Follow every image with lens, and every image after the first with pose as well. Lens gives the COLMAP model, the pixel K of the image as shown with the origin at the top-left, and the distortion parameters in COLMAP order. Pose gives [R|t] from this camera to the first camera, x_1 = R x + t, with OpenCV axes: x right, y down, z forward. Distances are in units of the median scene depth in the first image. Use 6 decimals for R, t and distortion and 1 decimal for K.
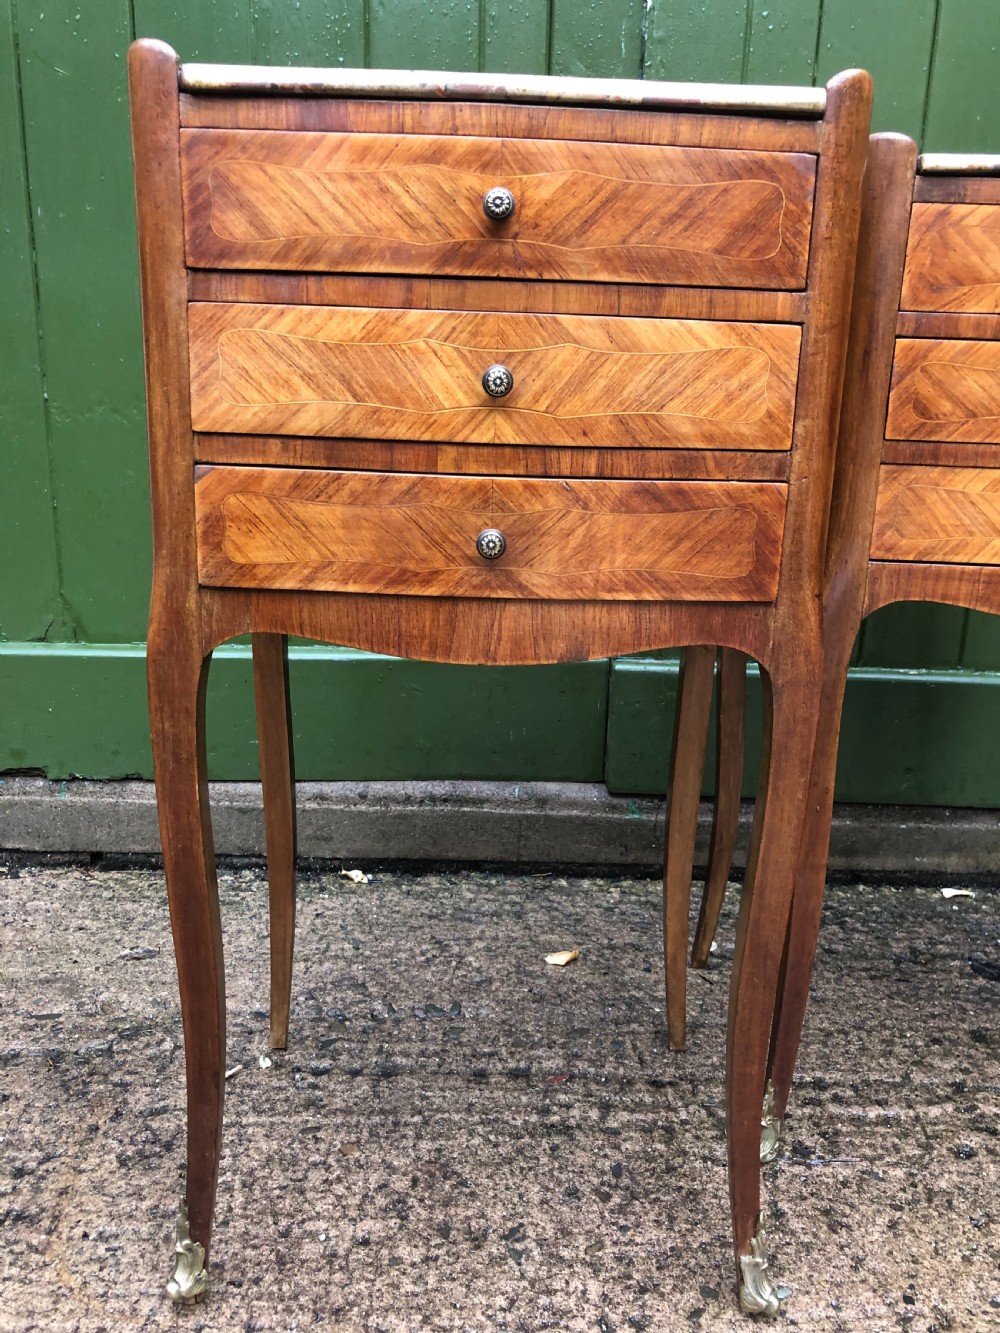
lens RADIAL K [[1120.0, 0, 511.8], [0, 1120.0, 644.2], [0, 0, 1]] dist [0.013517, 0.002233]
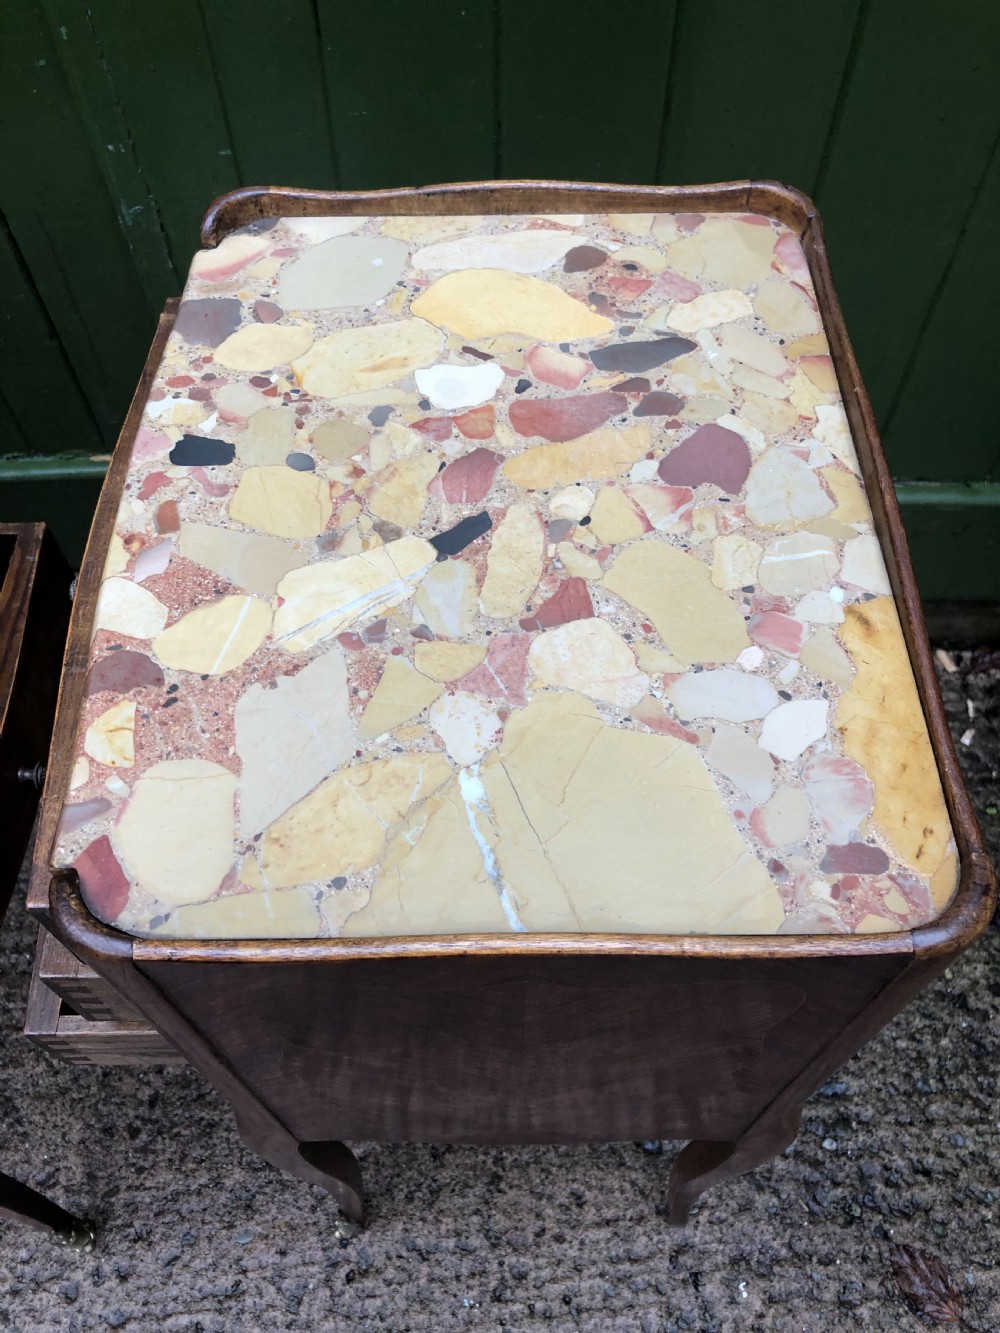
lens RADIAL K [[1120.0, 0, 508.7], [0, 1120.0, 696.0], [0, 0, 1]] dist [0.013517, 0.002233]
pose [[0.999172, -0.016581, -0.037157, 0.531594], [0.037602, 0.725170, 0.687543, -0.656076], [0.015545, -0.688371, 0.725193, 0.450639]]
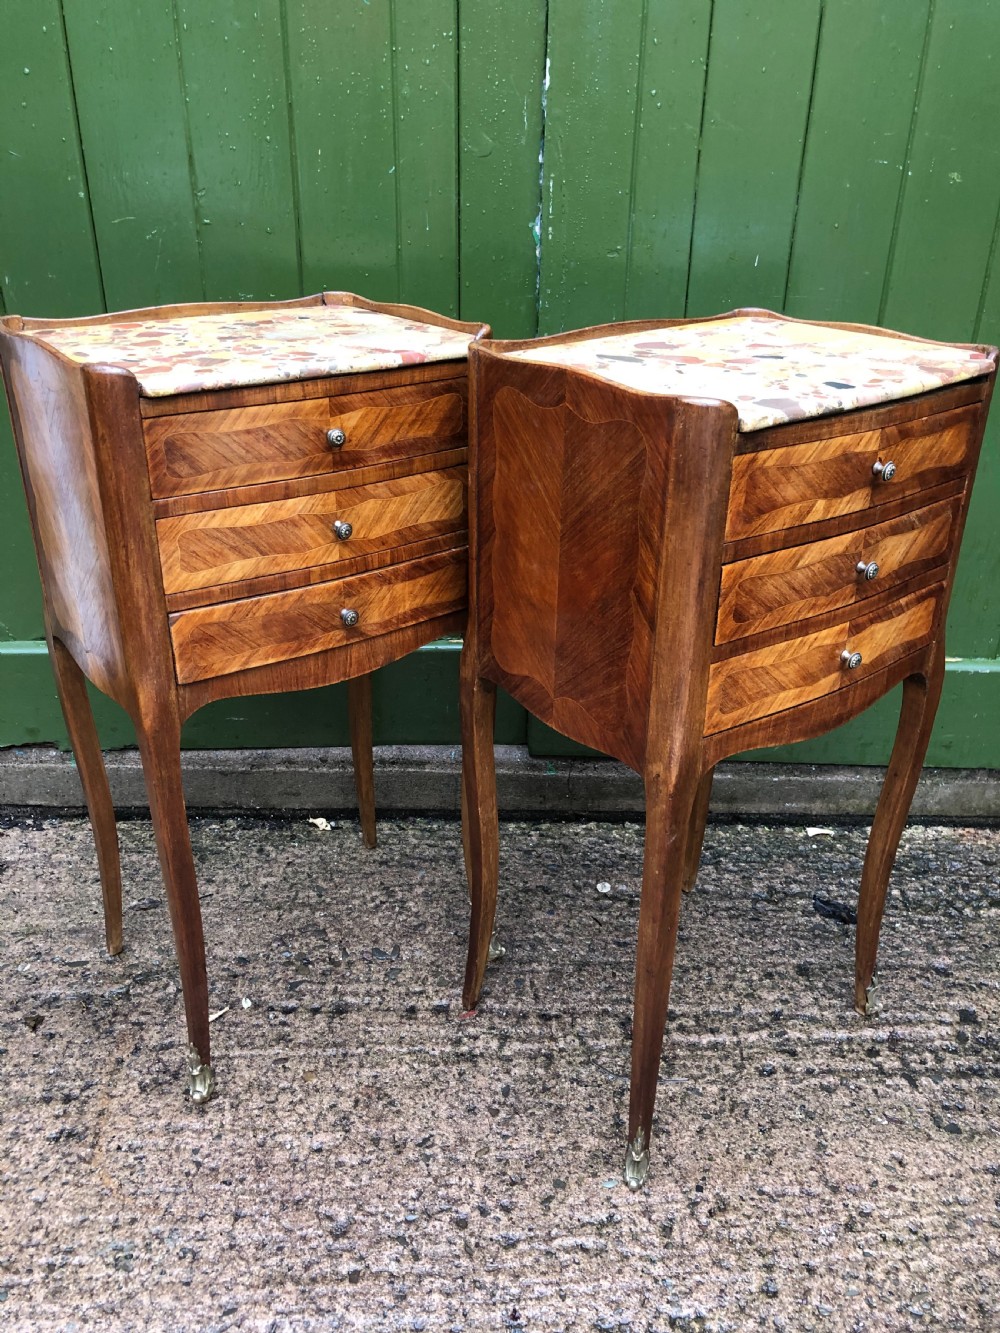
lens RADIAL K [[1120.0, 0, 505.4], [0, 1120.0, 662.6], [0, 0, 1]] dist [0.013517, 0.002233]
pose [[0.999907, -0.011495, -0.007379, 0.111502], [0.012724, 0.980317, 0.197020, -0.314090], [0.004969, -0.197096, 0.980372, -0.234052]]
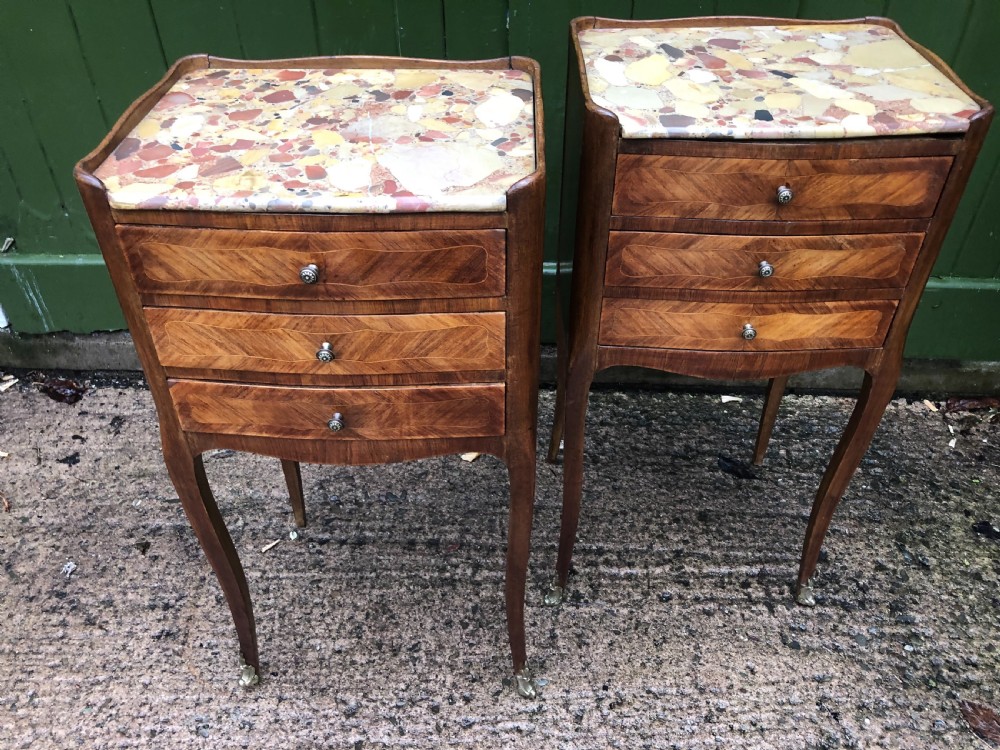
lens RADIAL K [[840.2, 0, 503.6], [0, 840.2, 374.6], [0, 0, 1]] dist [0.013517, 0.002233]
pose [[0.998521, 0.005101, -0.054134, 0.222340], [0.018237, 0.906498, 0.421815, -0.499792], [0.051224, -0.422178, 0.905064, -0.118445]]
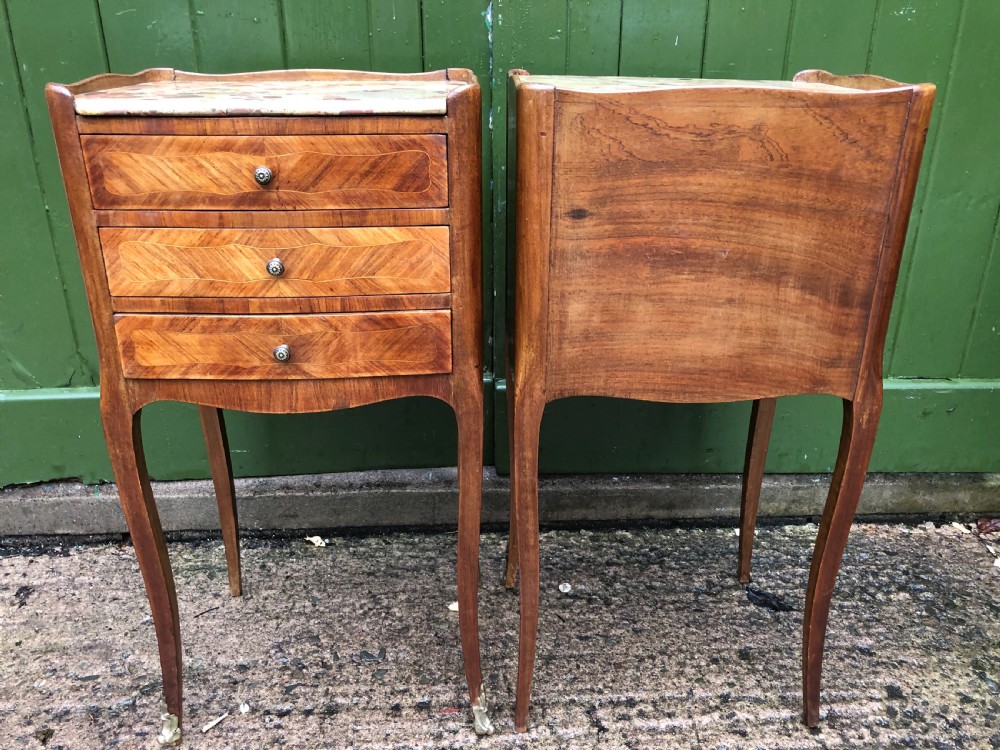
lens RADIAL K [[840.2, 0, 506.3], [0, 840.2, 367.1], [0, 0, 1]] dist [0.013517, 0.002233]
pose [[0.998648, -0.041579, 0.031185, 0.113120], [0.036854, 0.989576, 0.139212, -0.225163], [-0.036648, -0.137875, 0.989771, -0.014402]]
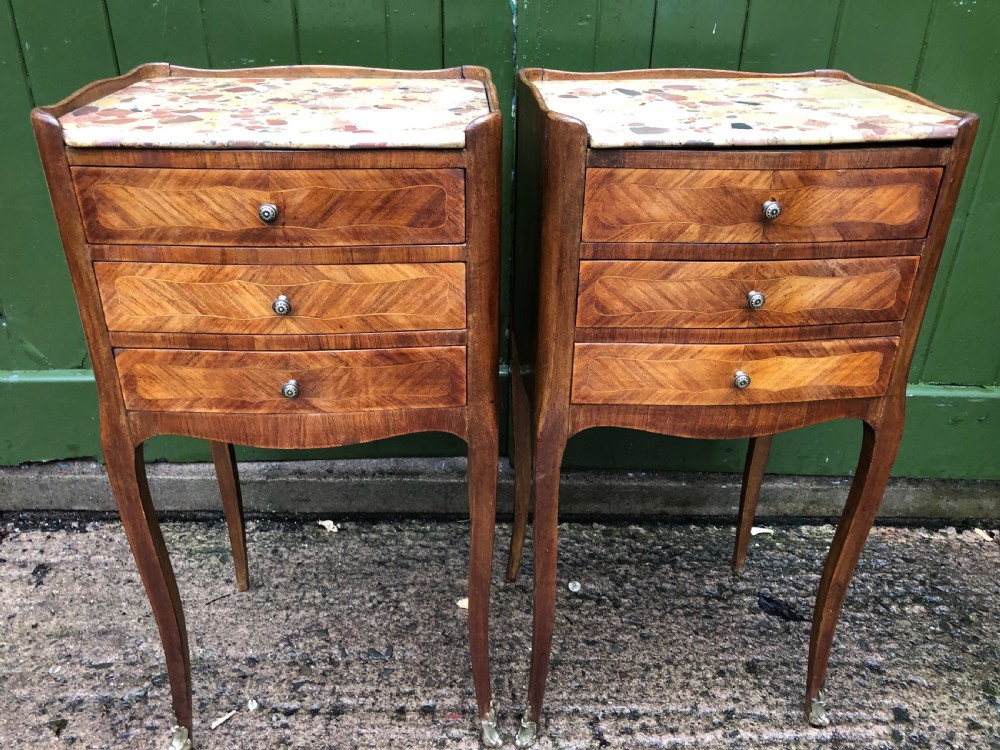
lens RADIAL K [[840.2, 0, 506.8], [0, 840.2, 369.1], [0, 0, 1]] dist [0.013517, 0.002233]
pose [[0.999915, -0.013004, -0.001011, 0.134305], [0.012896, 0.974052, 0.225957, -0.339688], [-0.001954, -0.225951, 0.974137, 0.043702]]
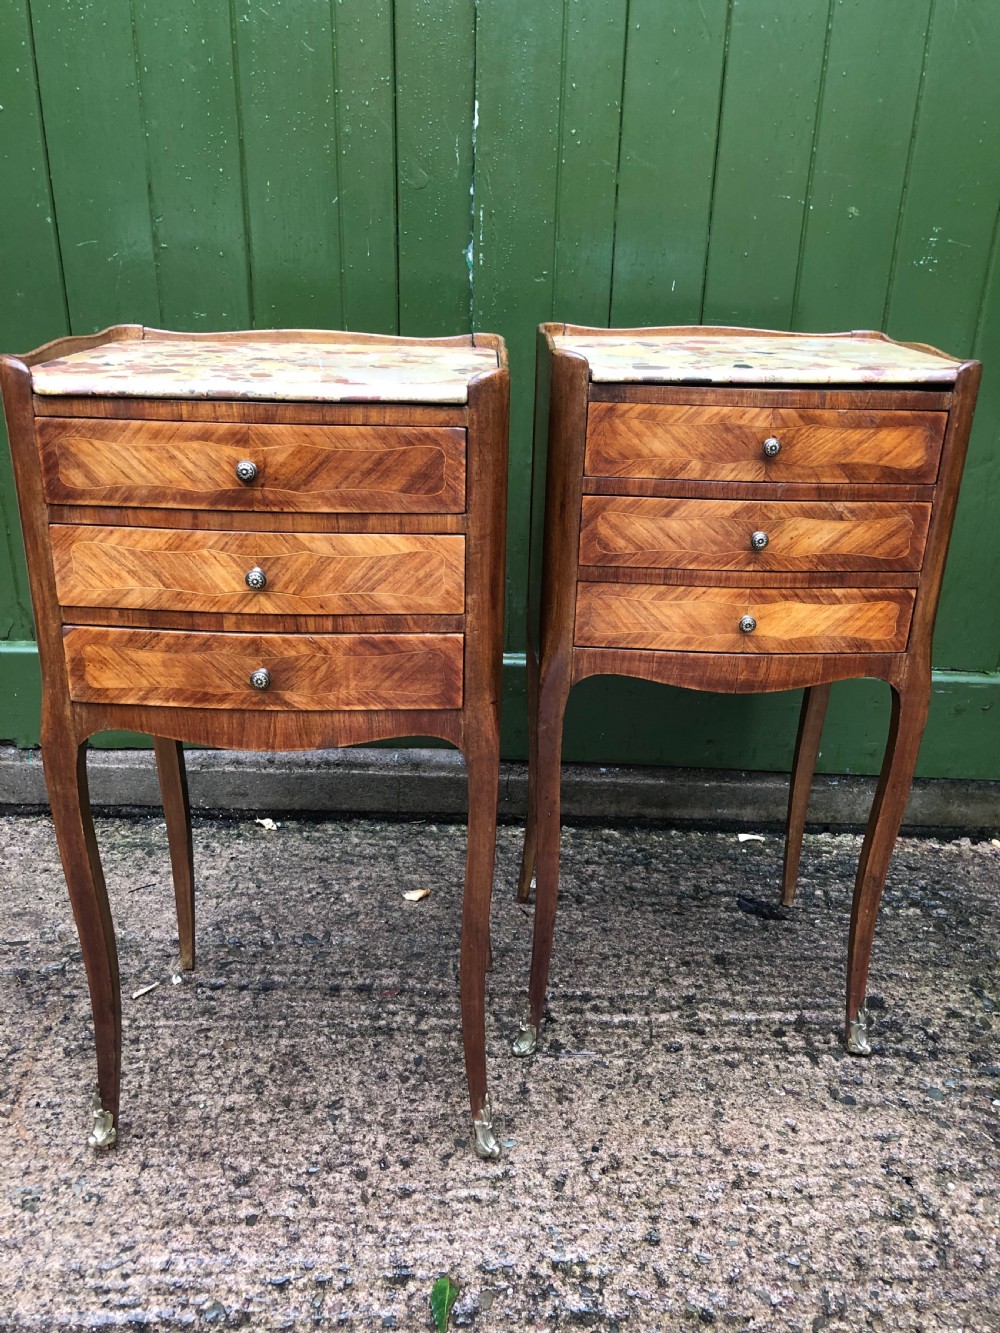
lens RADIAL K [[1120.0, 0, 505.7], [0, 1120.0, 657.2], [0, 0, 1]] dist [0.013517, 0.002233]
pose [[0.999873, 0.000026, -0.015934, 0.230471], [0.002003, 0.991862, 0.127303, -0.214164], [0.015808, -0.127319, 0.991736, -0.331606]]
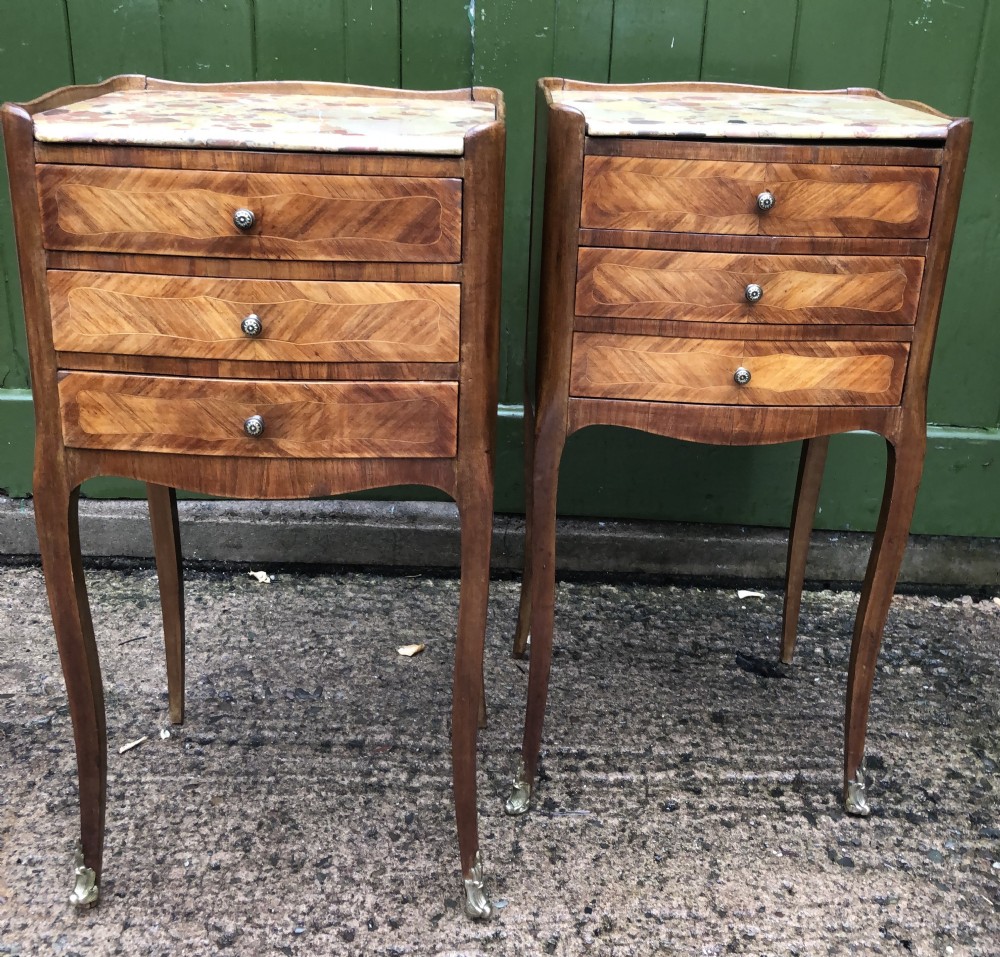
lens RADIAL K [[1137.6, 0, 518.8], [0, 1137.6, 363.7], [0, 0, 1]] dist [0.017523, 0.000000]
pose [[0.999930, 0.008360, -0.008349, 0.240378], [-0.007631, 0.996453, 0.083803, -0.210019], [0.009020, -0.083733, 0.996447, -0.353830]]
